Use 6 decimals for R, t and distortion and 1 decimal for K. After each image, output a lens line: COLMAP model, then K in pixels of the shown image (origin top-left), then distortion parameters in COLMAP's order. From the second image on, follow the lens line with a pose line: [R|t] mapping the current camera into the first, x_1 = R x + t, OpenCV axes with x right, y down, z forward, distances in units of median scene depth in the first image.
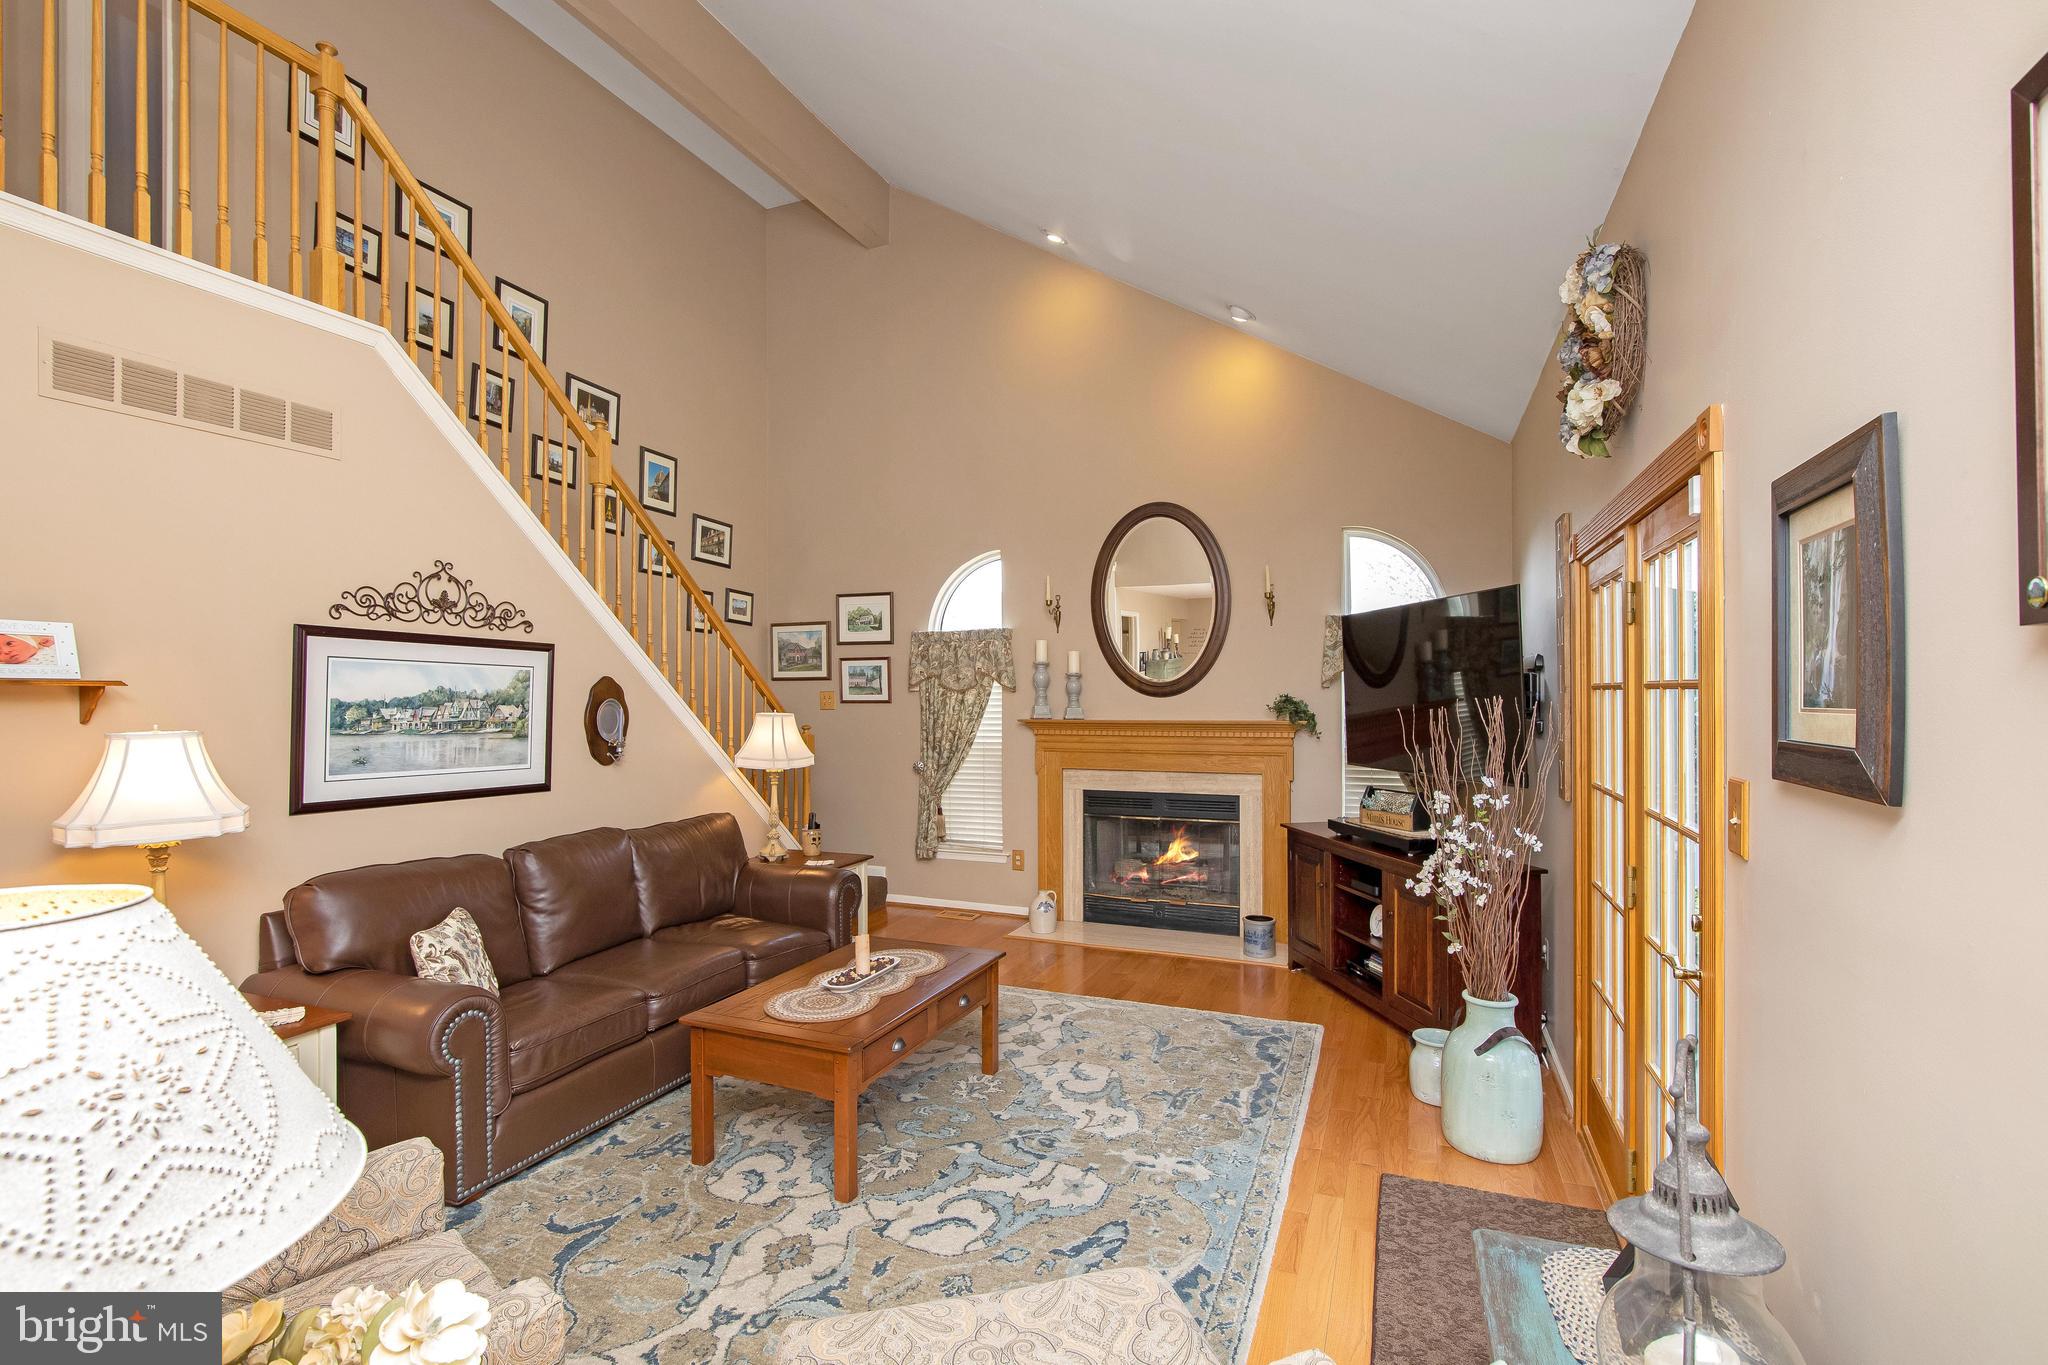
lens RADIAL K [[917.3, 0, 1024.0], [0, 917.3, 682.5], [0, 0, 1]] dist [-0.005467, -0.000298]
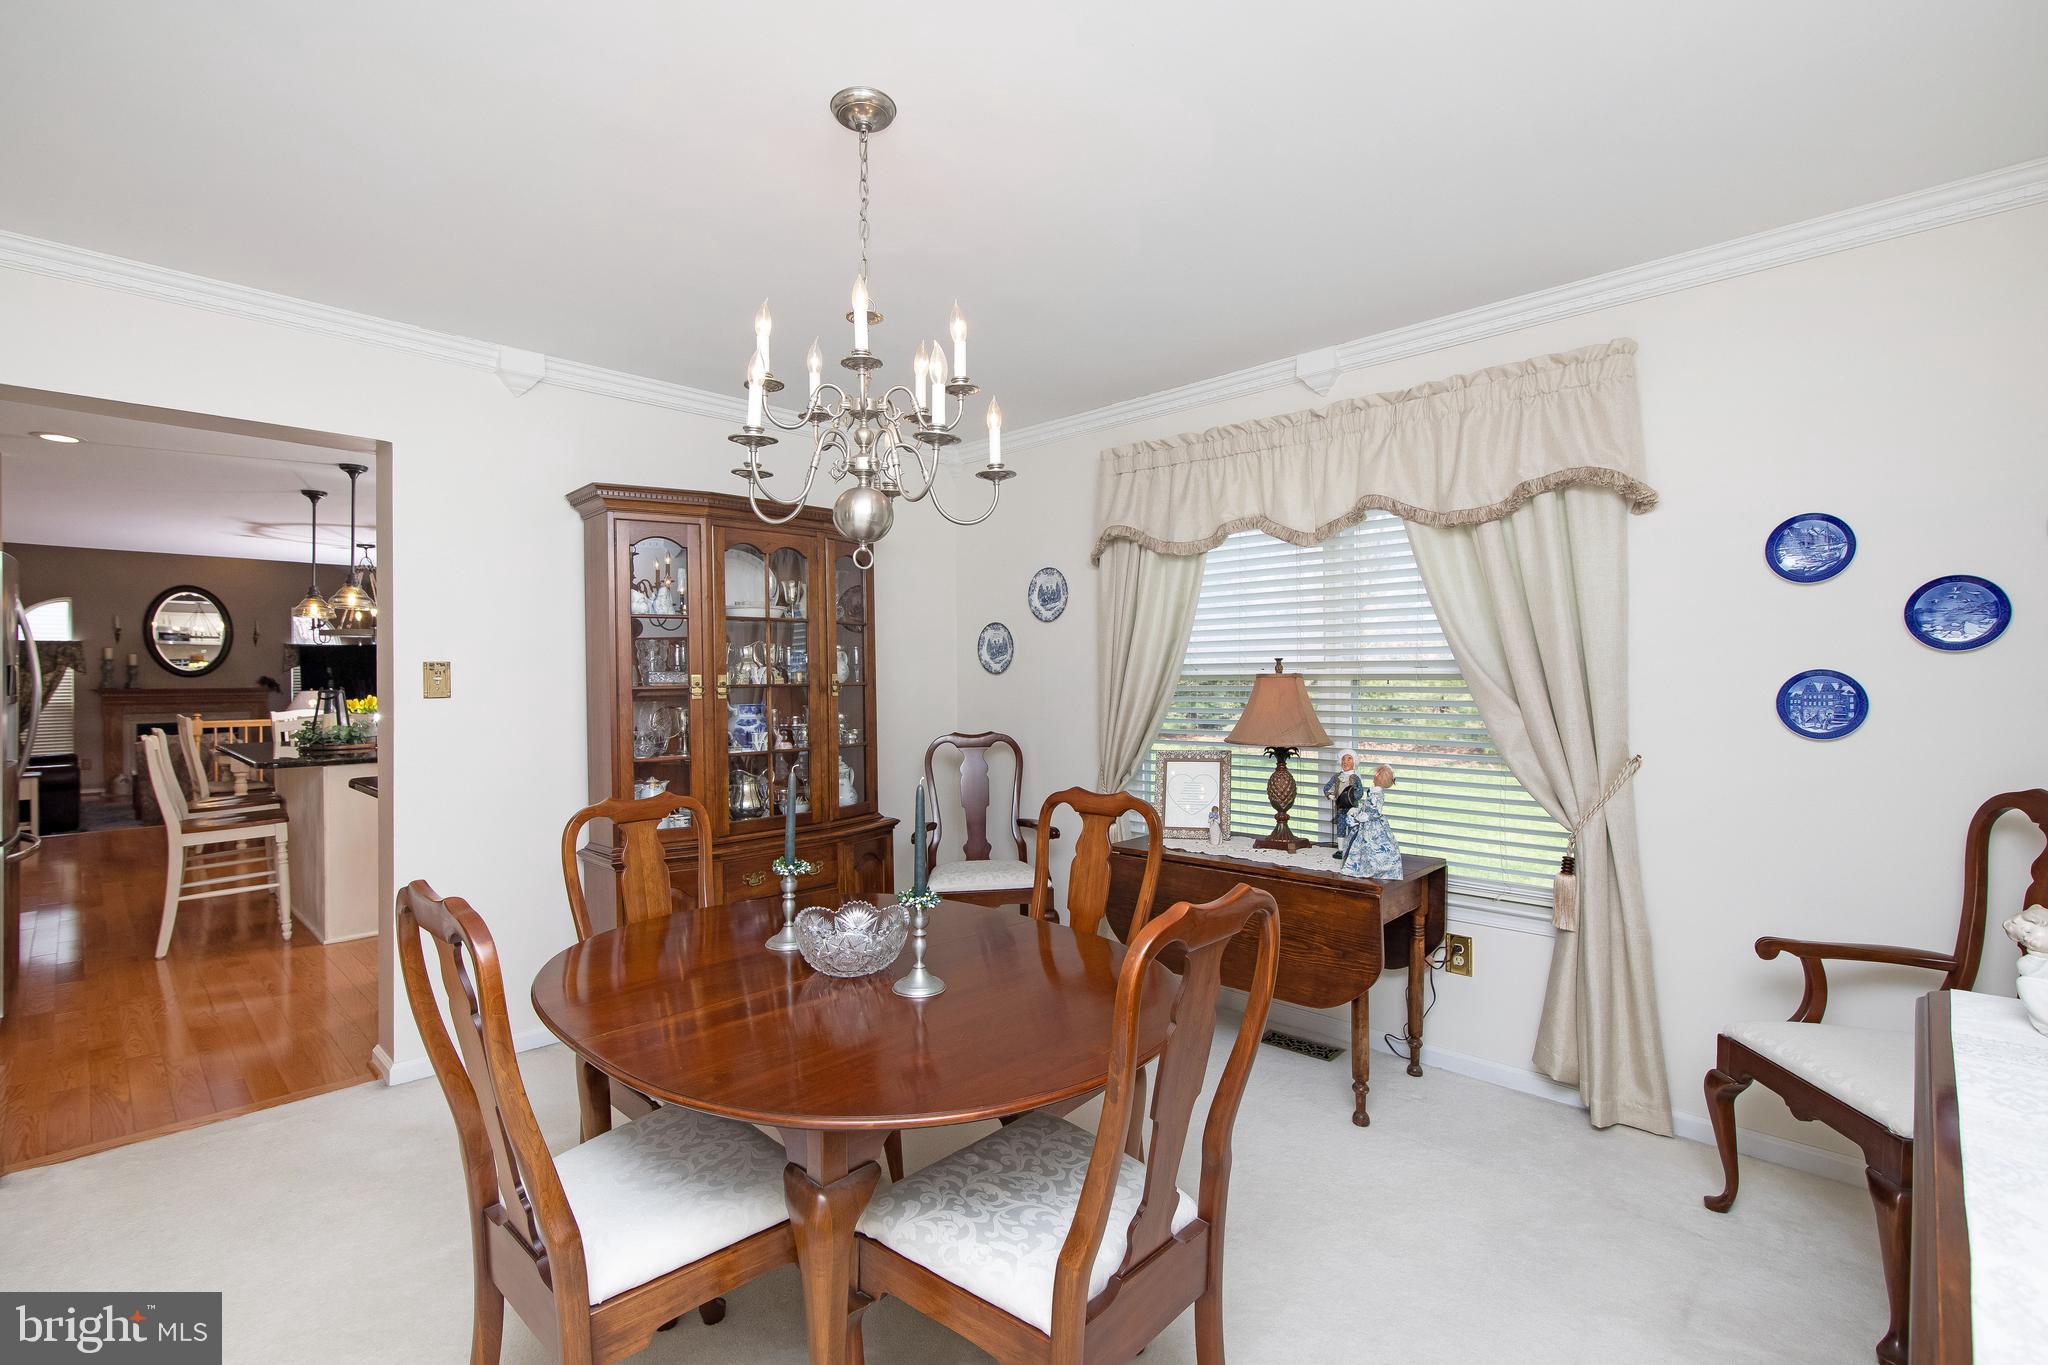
lens RADIAL K [[917.3, 0, 1024.0], [0, 917.3, 682.5], [0, 0, 1]] dist [-0.005467, -0.000298]
pose [[0.362224, -0.009834, 0.932039, -1.290008], [-0.011281, 0.999825, 0.014934, -0.028104], [-0.932023, -0.015924, 0.362049, -1.802467]]
